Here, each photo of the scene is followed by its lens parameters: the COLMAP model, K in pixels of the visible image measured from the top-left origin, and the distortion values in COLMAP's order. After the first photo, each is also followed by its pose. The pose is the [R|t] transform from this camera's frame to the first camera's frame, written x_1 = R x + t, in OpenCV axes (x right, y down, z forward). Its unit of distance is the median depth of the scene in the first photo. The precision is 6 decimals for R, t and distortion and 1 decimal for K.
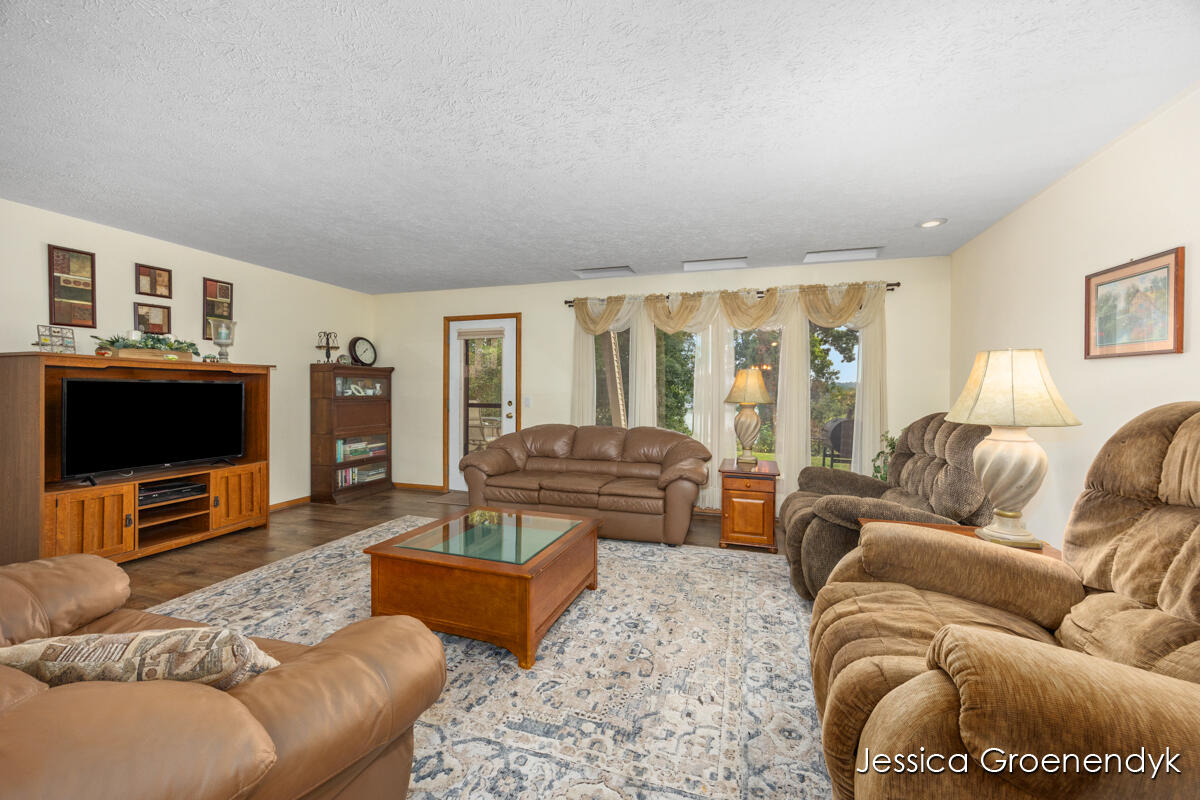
lens RADIAL K [[456.1, 0, 592.3], [0, 456.1, 391.2], [0, 0, 1]] dist [-0.006658, 0.001460]
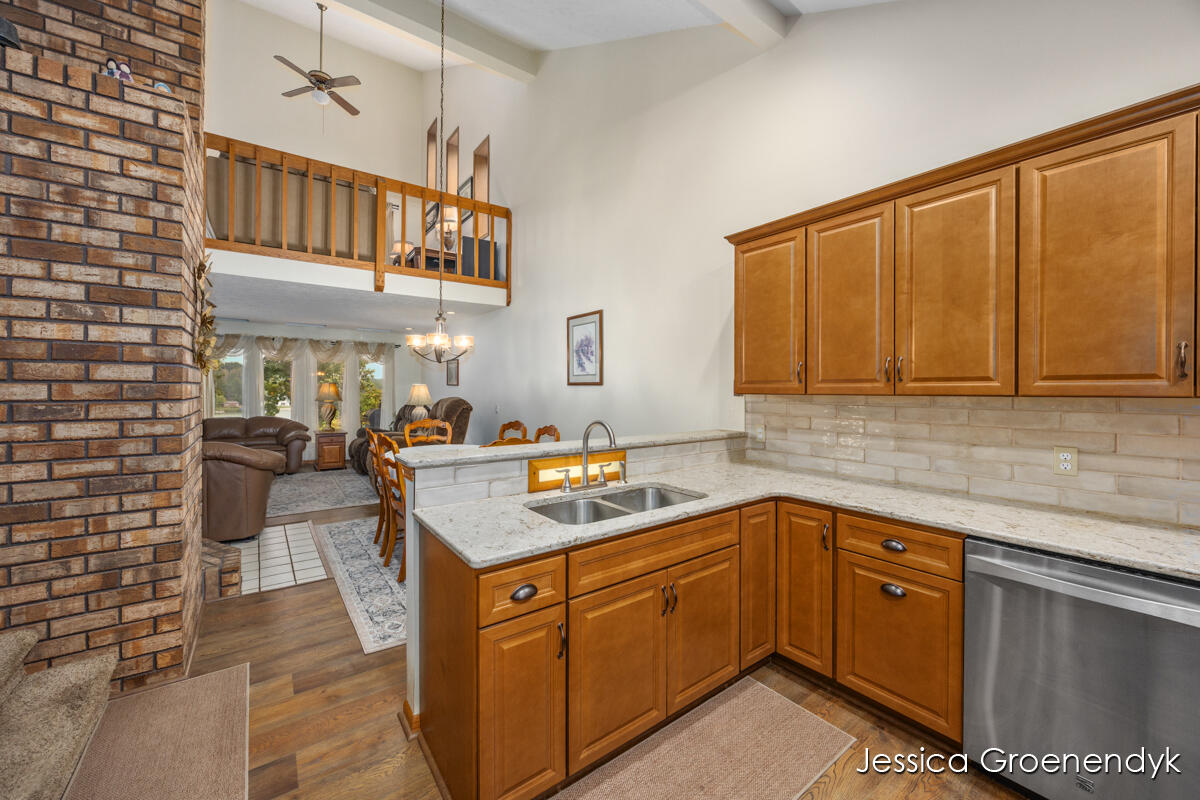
lens RADIAL K [[456.1, 0, 600.0], [0, 456.1, 392.7], [0, 0, 1]] dist [-0.006658, 0.001460]
pose [[0.577433, -0.012774, 0.816338, -0.640127], [0.001264, 0.999890, 0.014753, -0.038200], [-0.816437, -0.007487, 0.577386, -1.196043]]
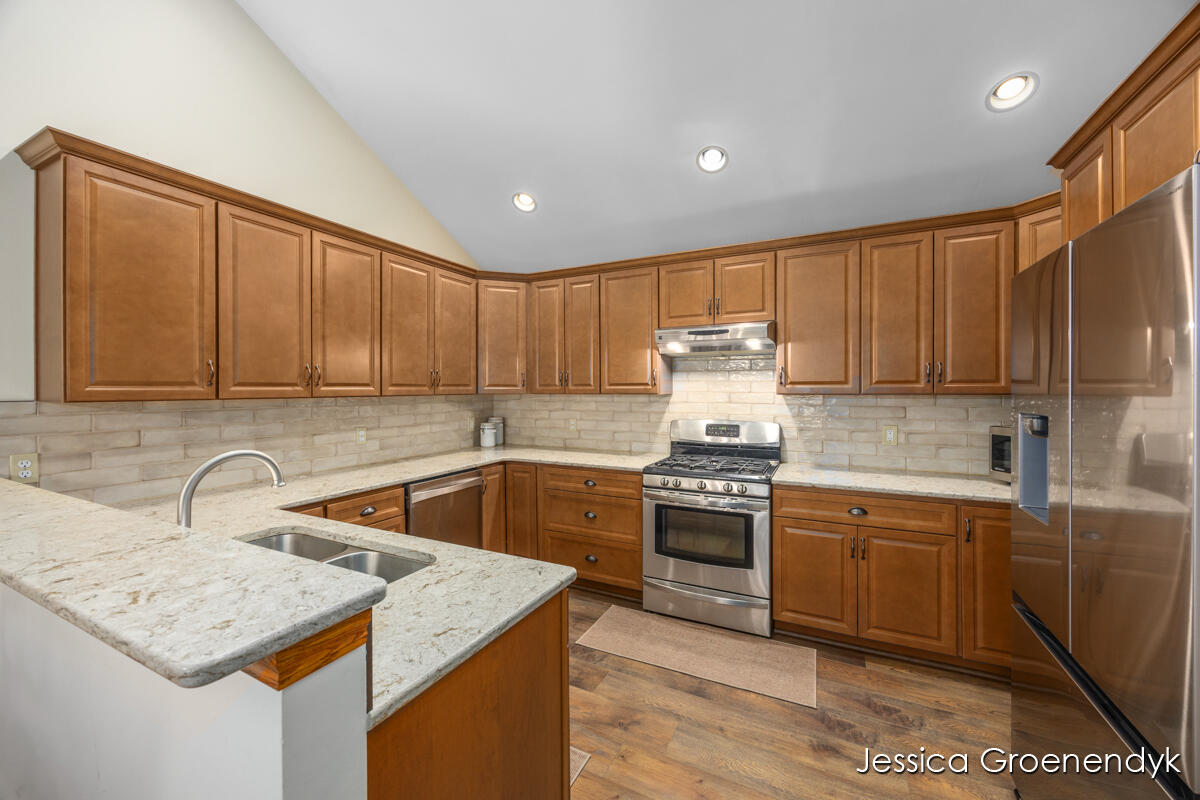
lens RADIAL K [[465.3, 0, 596.8], [0, 465.3, 392.6], [0, 0, 1]] dist [-0.004929, -0.000673]
pose [[-0.987728, -0.005270, 0.156092, -0.485878], [-0.004378, 0.999972, 0.006058, -0.039485], [-0.156119, 0.005300, -0.987724, -0.593893]]
